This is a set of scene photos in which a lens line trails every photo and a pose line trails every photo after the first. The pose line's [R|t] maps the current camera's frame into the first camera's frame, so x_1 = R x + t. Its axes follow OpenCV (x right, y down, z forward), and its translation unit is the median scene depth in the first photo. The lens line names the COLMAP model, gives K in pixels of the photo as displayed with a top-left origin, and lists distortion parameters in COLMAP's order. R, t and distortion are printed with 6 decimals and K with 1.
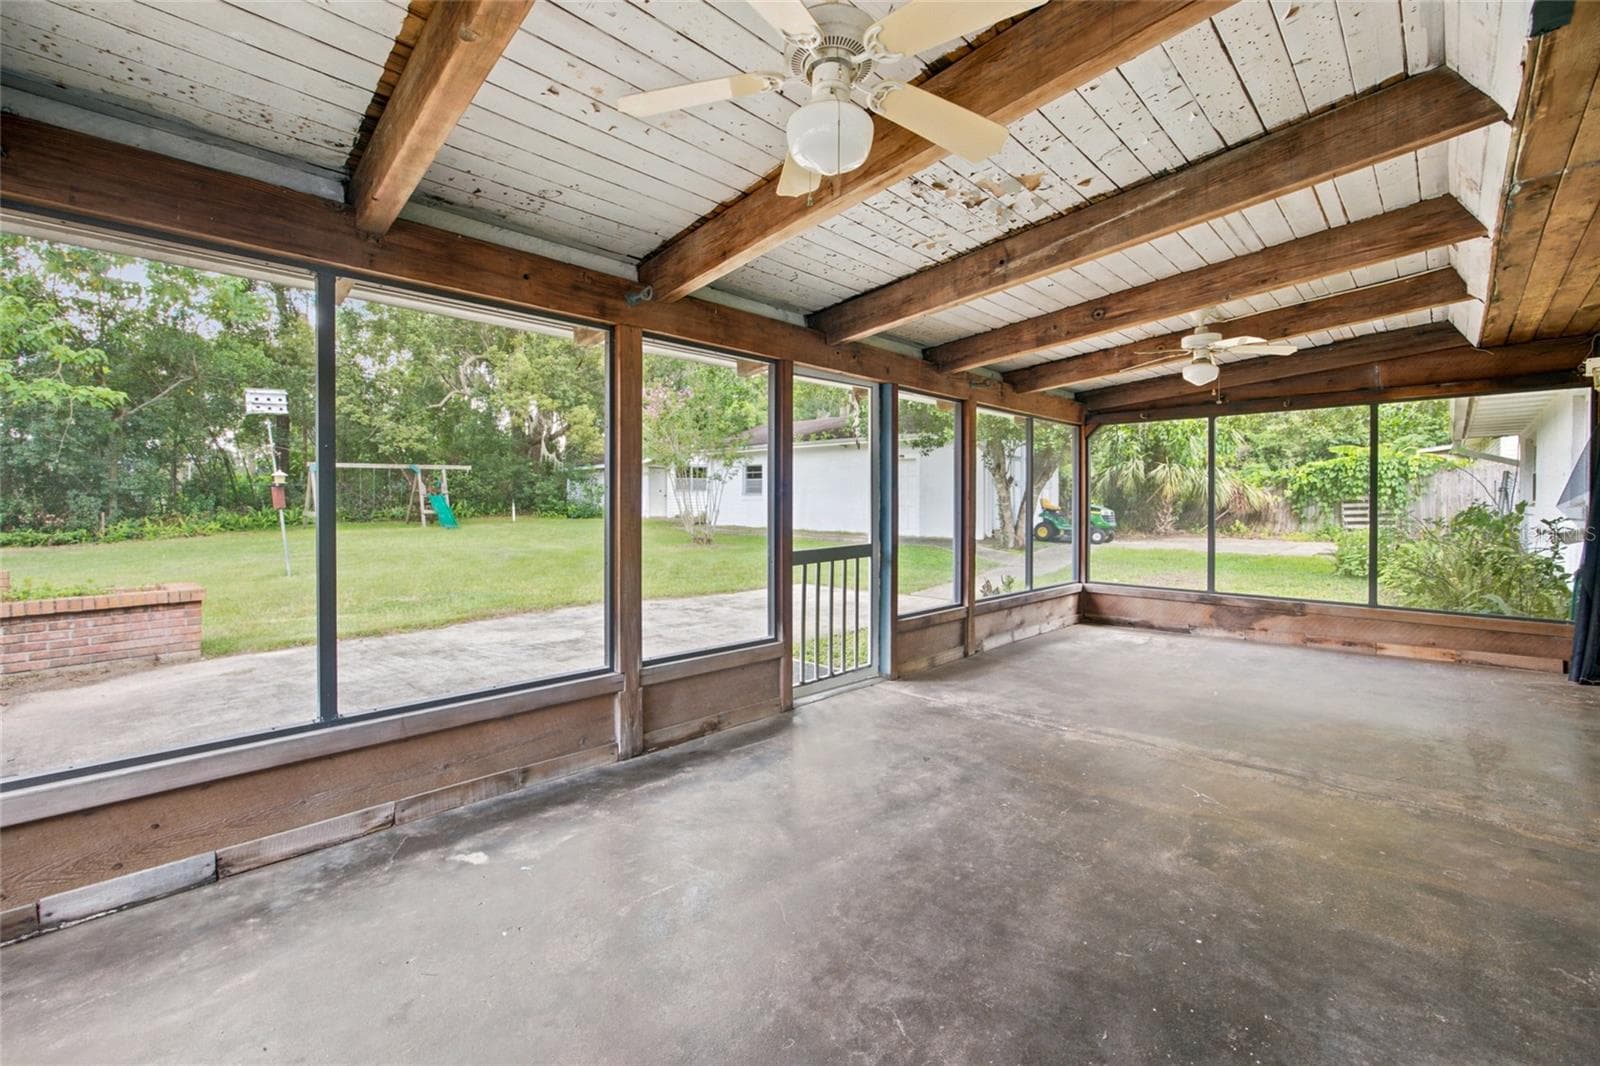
lens RADIAL K [[670.8, 0, 804.7], [0, 670.8, 506.5], [0, 0, 1]] dist [0.012137, 0.000324]
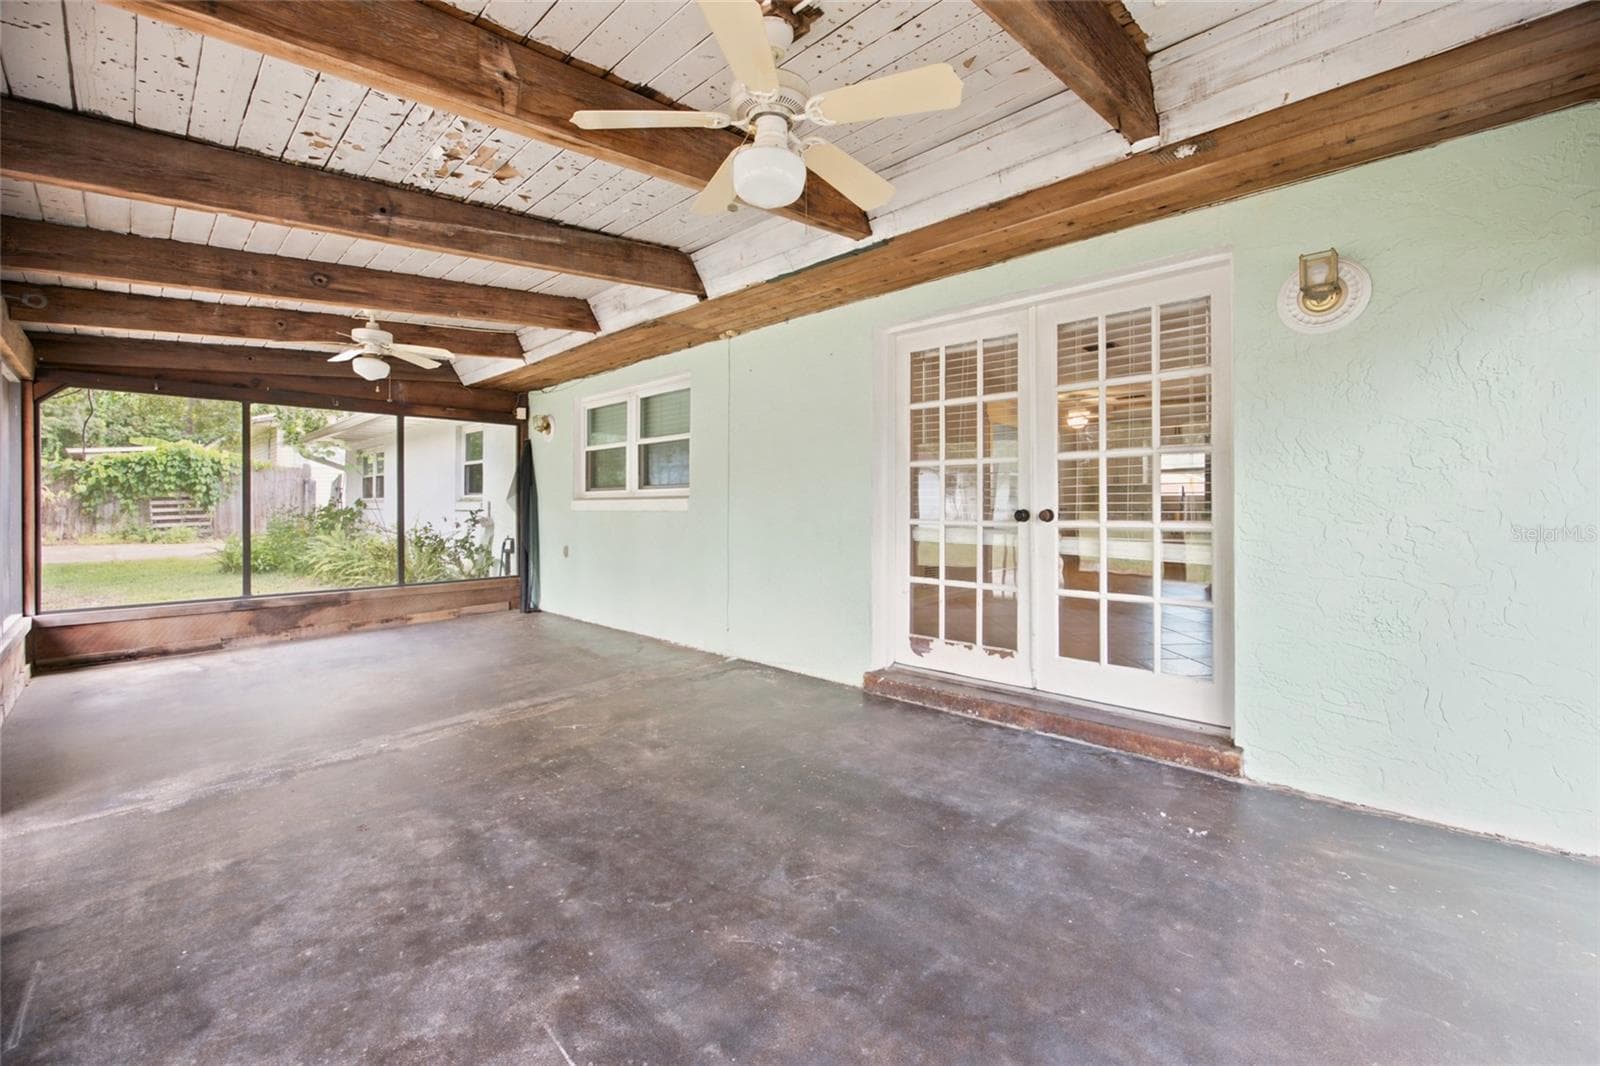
lens RADIAL K [[670.8, 0, 805.7], [0, 670.8, 502.5], [0, 0, 1]] dist [0.012137, 0.000324]
pose [[-0.011014, -0.000029, 0.999939, -0.335552], [0.004167, 0.999991, 0.000075, 0.004297], [-0.999931, 0.004168, -0.011013, 0.284138]]
